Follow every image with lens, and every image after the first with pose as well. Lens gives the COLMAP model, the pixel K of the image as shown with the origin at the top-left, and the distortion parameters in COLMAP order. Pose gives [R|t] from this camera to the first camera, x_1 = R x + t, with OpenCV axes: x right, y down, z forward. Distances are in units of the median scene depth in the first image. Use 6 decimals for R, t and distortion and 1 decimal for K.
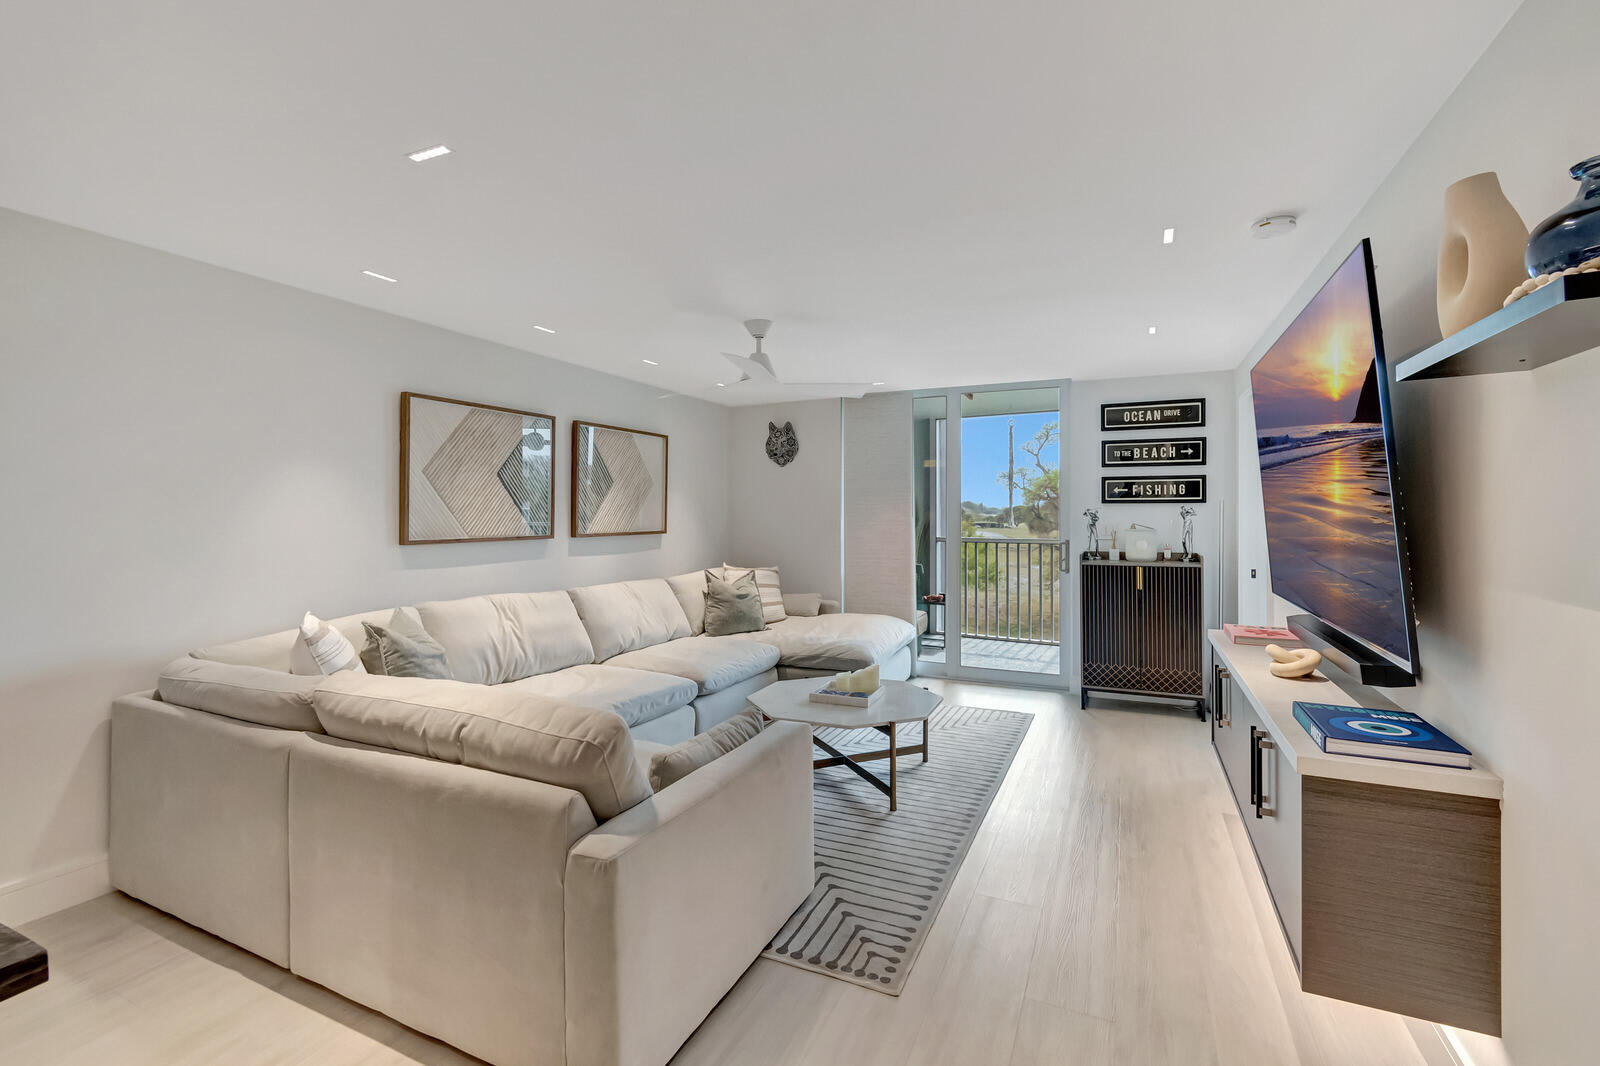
lens RADIAL K [[714.3, 0, 786.3], [0, 714.3, 516.7], [0, 0, 1]] dist [0.002574, 0.000167]
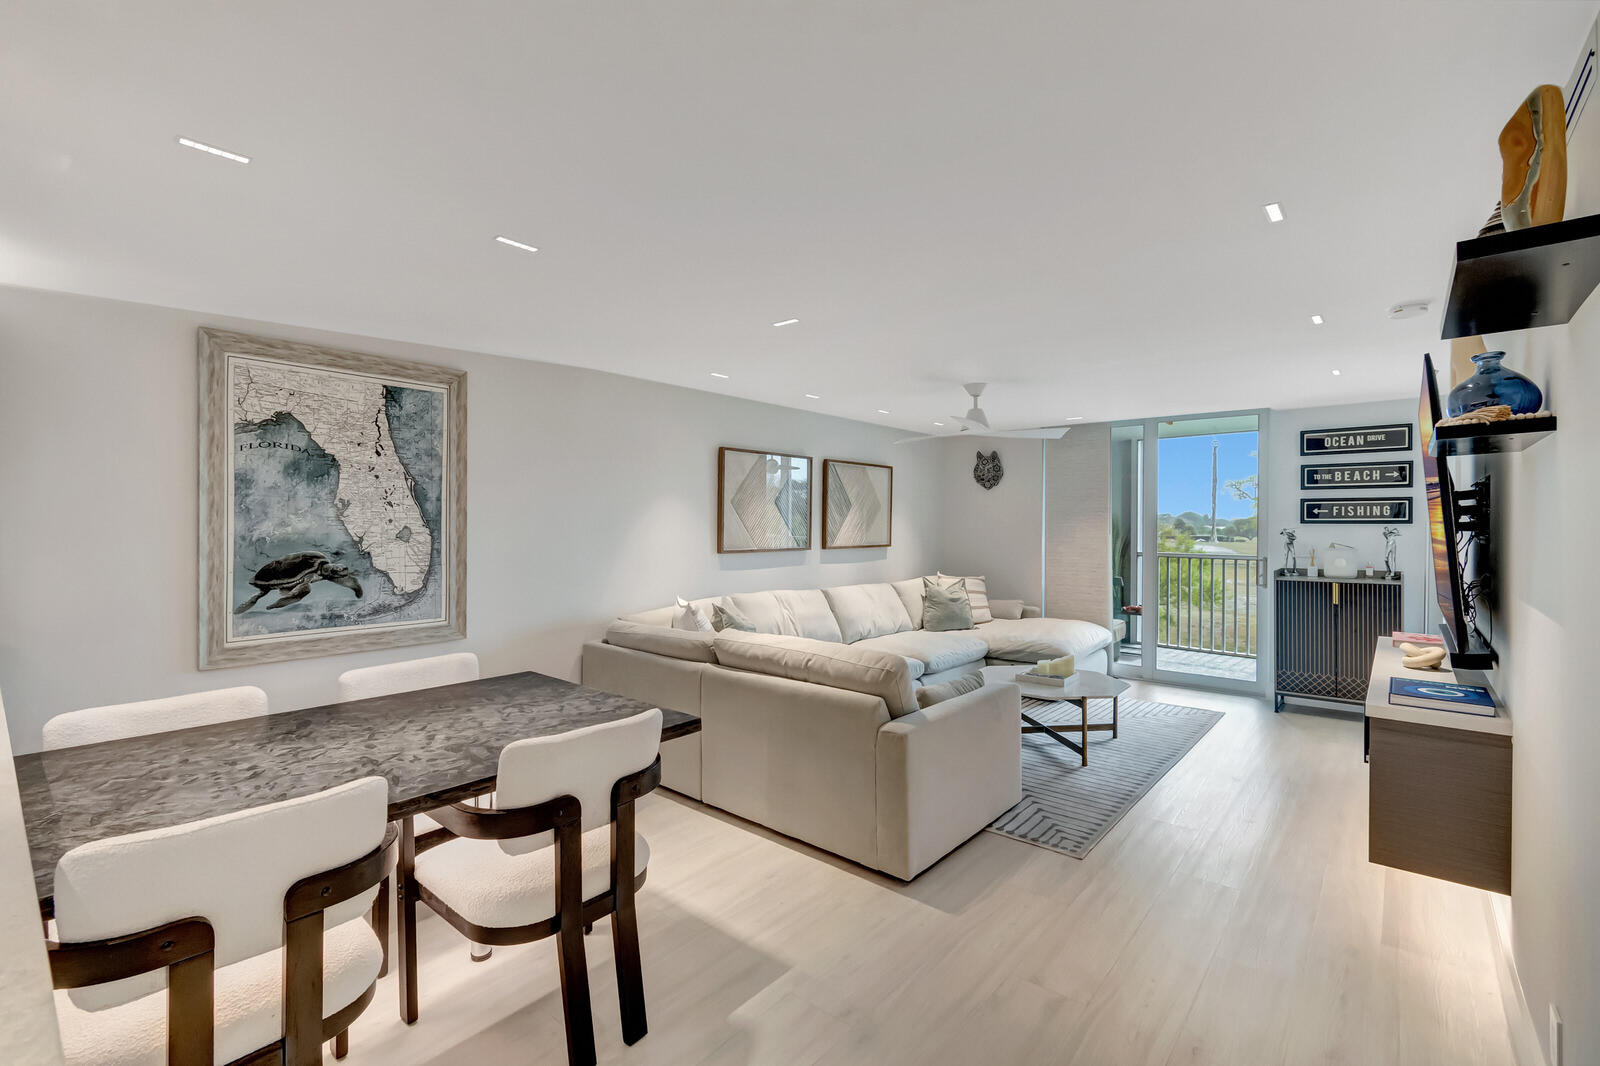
lens RADIAL K [[705.1, 0, 787.0], [0, 705.1, 530.8], [0, 0, 1]] dist [0.003183, 0.000026]
pose [[0.963765, 0.005563, -0.266694, -0.019301], [-0.004461, 0.999979, 0.004738, -0.009560], [0.266715, -0.003376, 0.963770, -0.235634]]
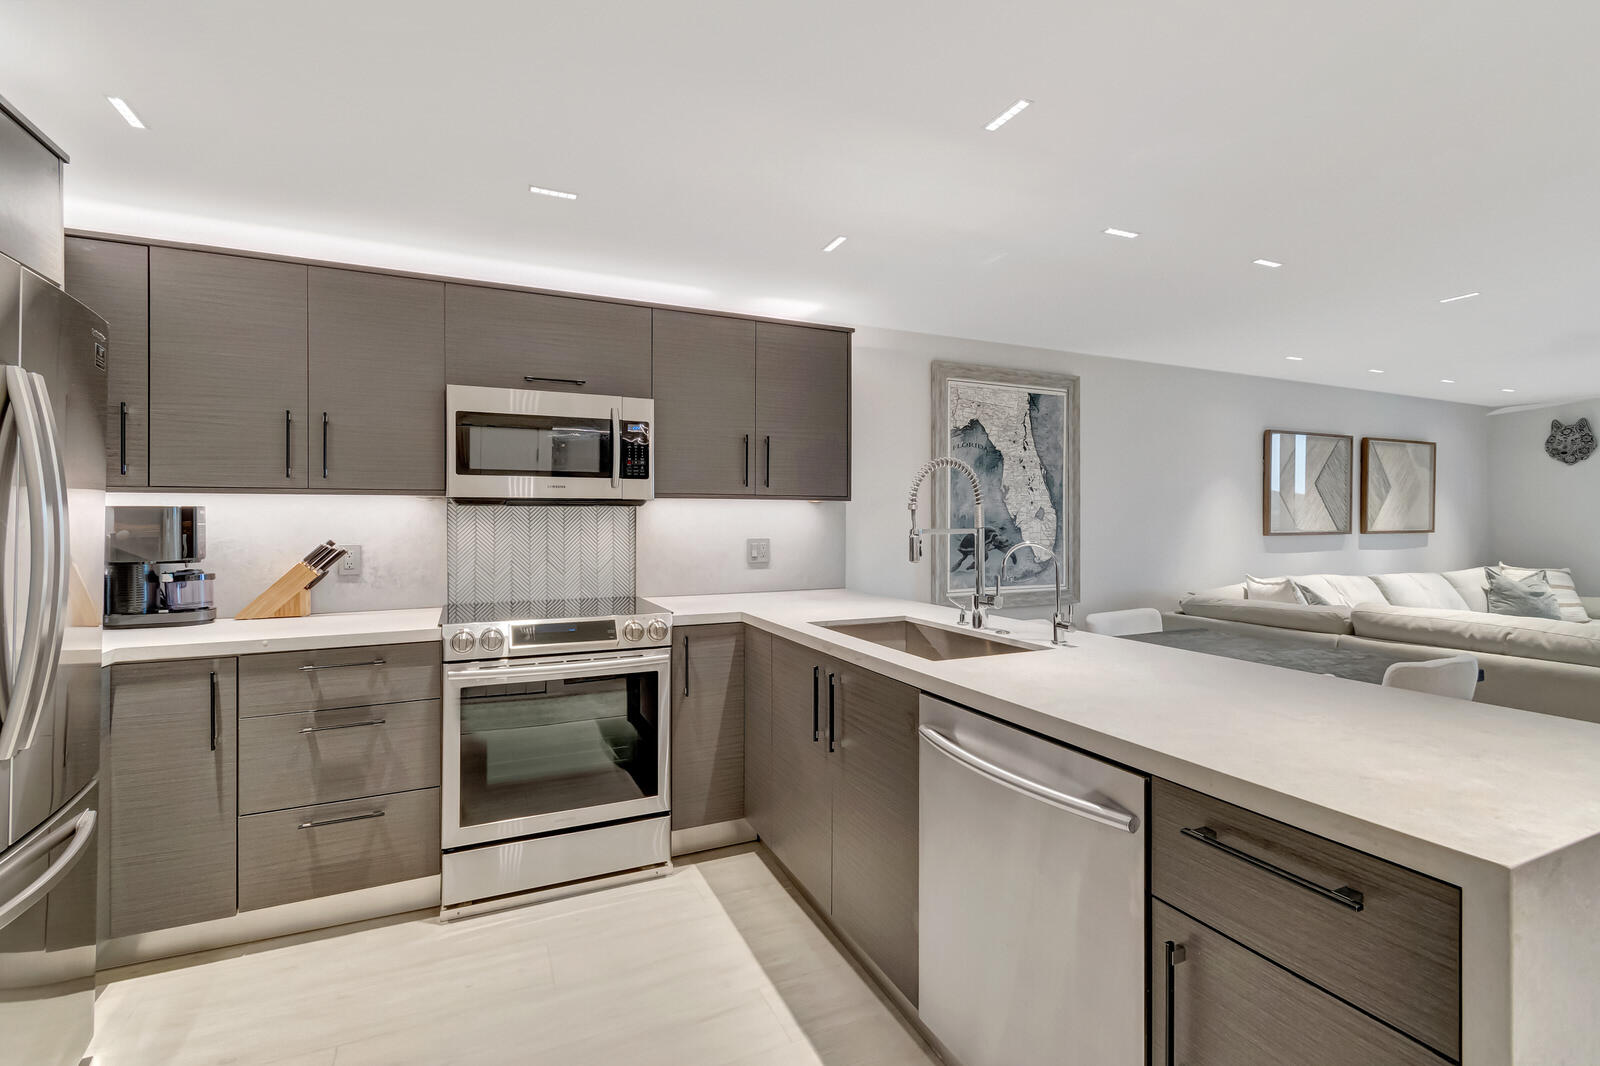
lens RADIAL K [[708.7, 0, 795.1], [0, 708.7, 520.5], [0, 0, 1]] dist [-0.000020, -0.000795]
pose [[0.765259, -0.003319, -0.643714, -0.242858], [0.000615, 0.999990, -0.004425, 0.010458], [0.643723, 0.002991, 0.765253, -0.507498]]
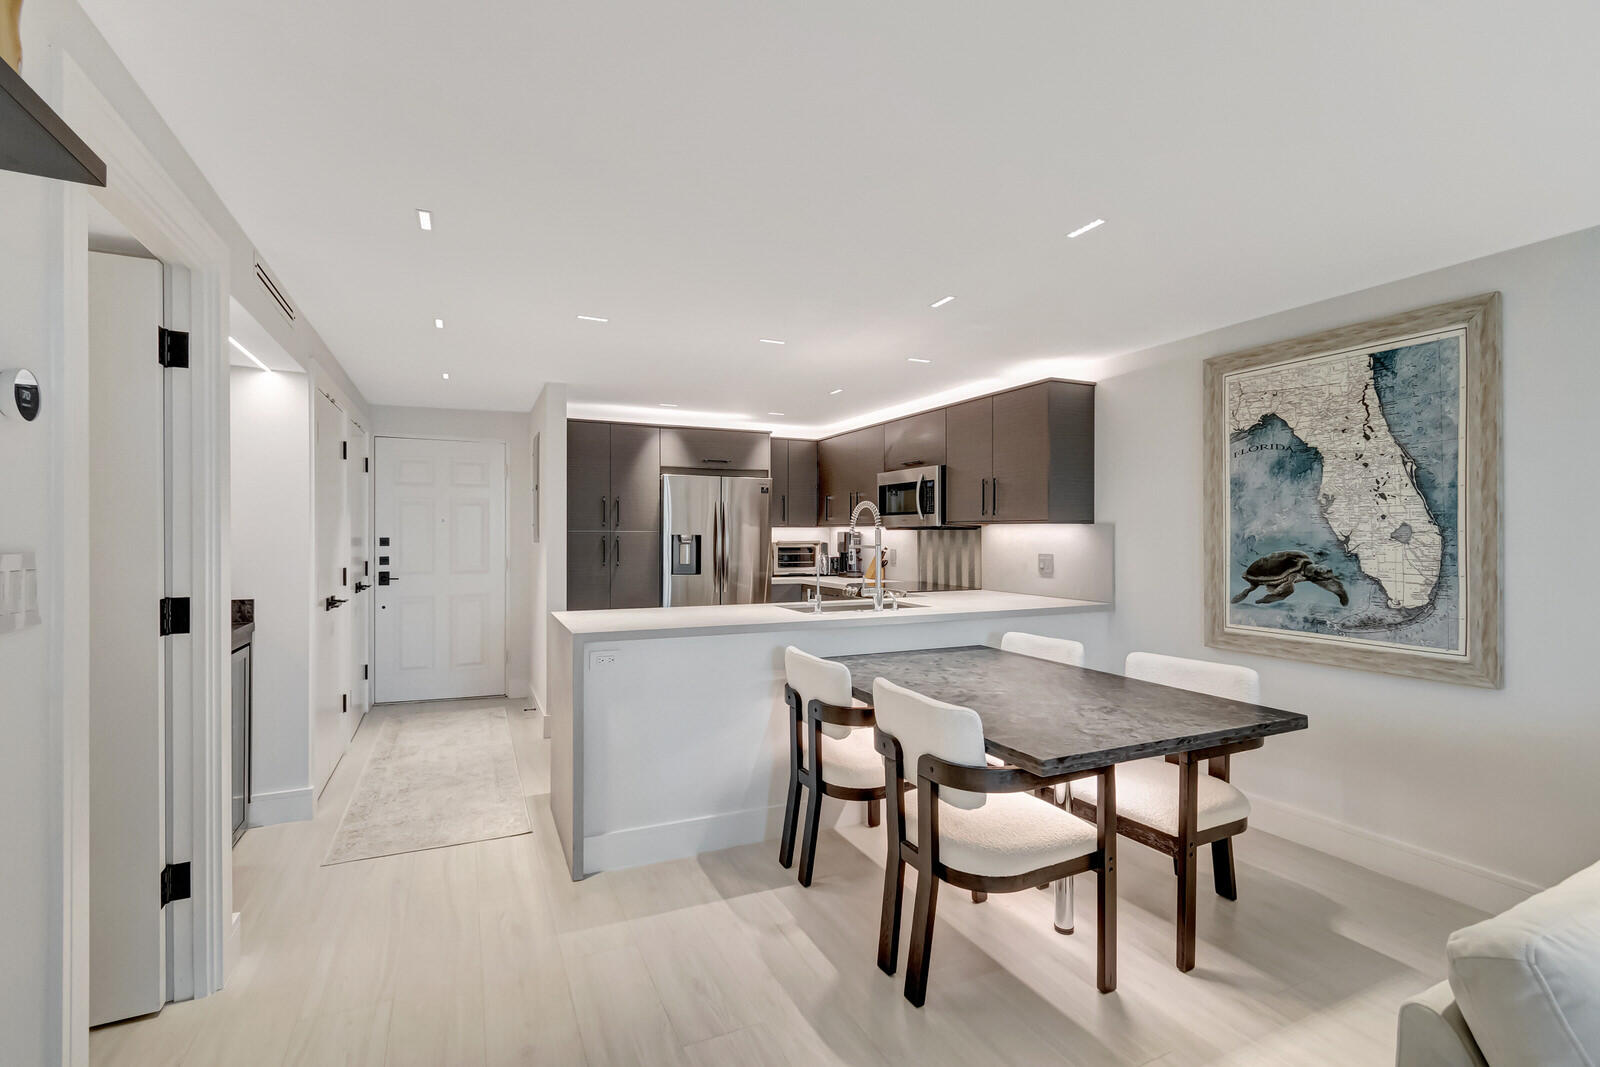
lens RADIAL K [[714.0, 0, 793.9], [0, 714.0, 526.3], [0, 0, 1]] dist [-0.002064, -0.000700]
pose [[-0.642356, -0.007430, -0.766371, 0.157695], [-0.002958, 0.999970, -0.007215, -0.001383], [0.766401, -0.002367, -0.642358, 0.323257]]
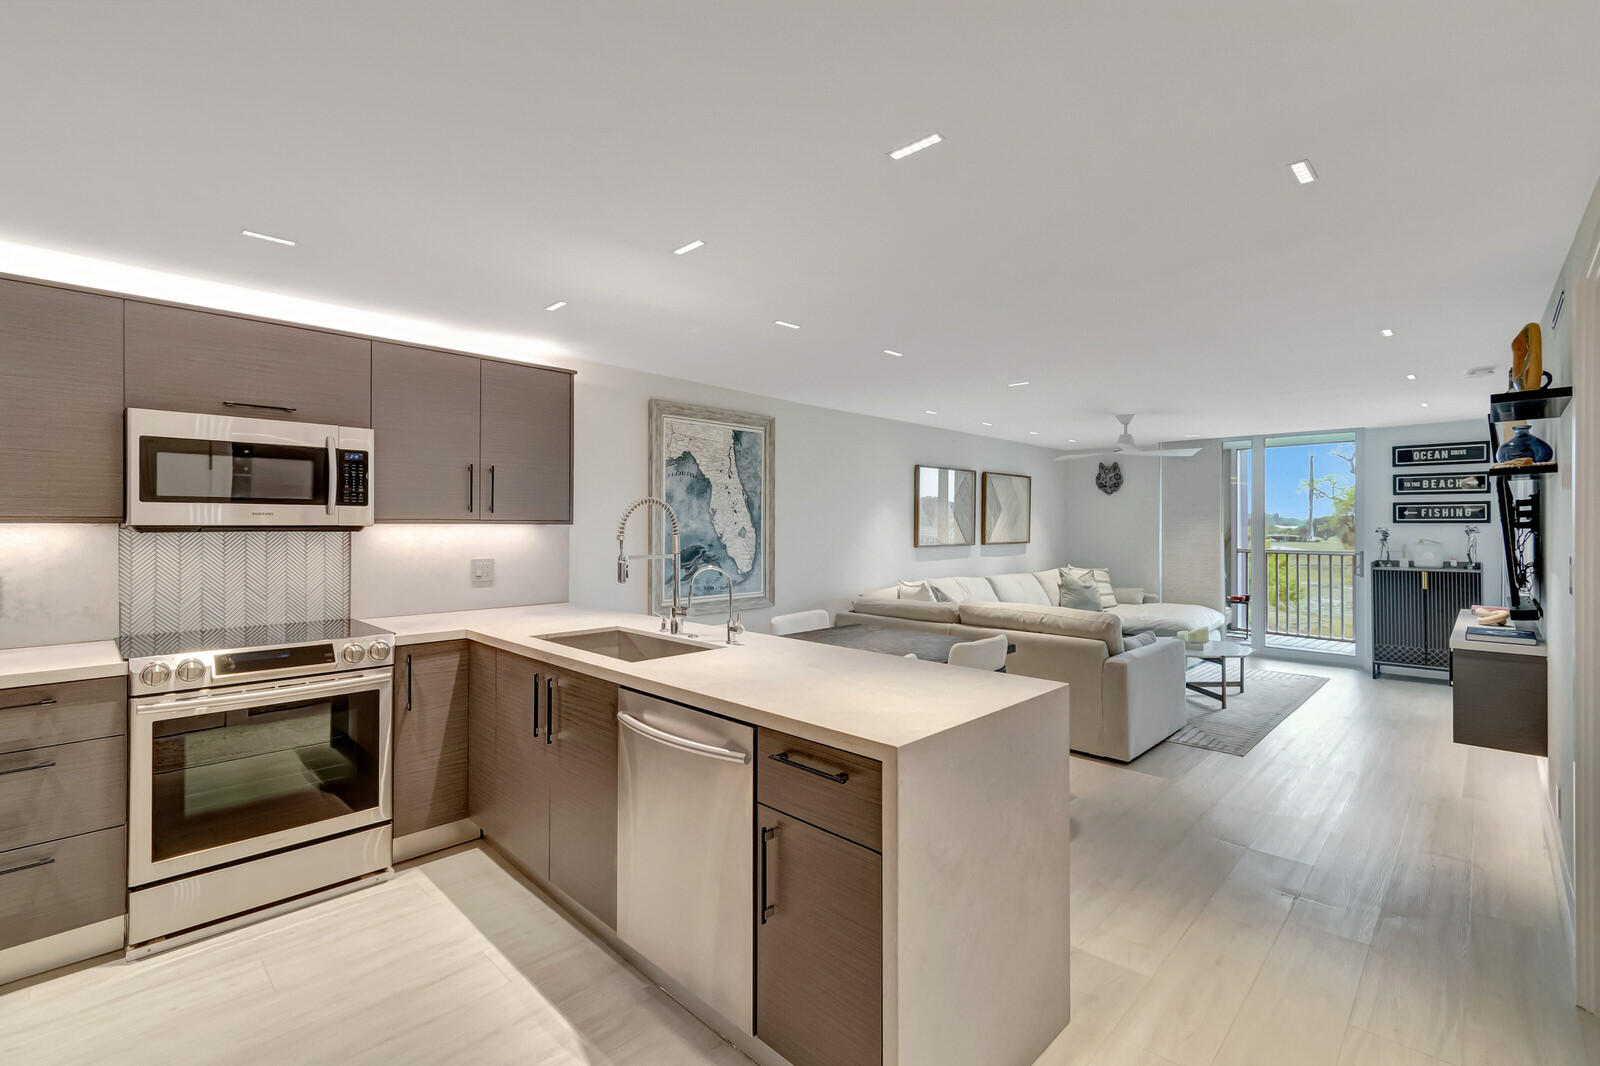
lens RADIAL K [[704.3, 0, 789.9], [0, 704.3, 525.9], [0, 0, 1]] dist [0.003278, -0.000583]
pose [[0.943680, 0.001093, -0.330859, -0.171776], [-0.002128, 0.999994, -0.002765, -0.007751], [0.330854, 0.003313, 0.943676, -0.586634]]
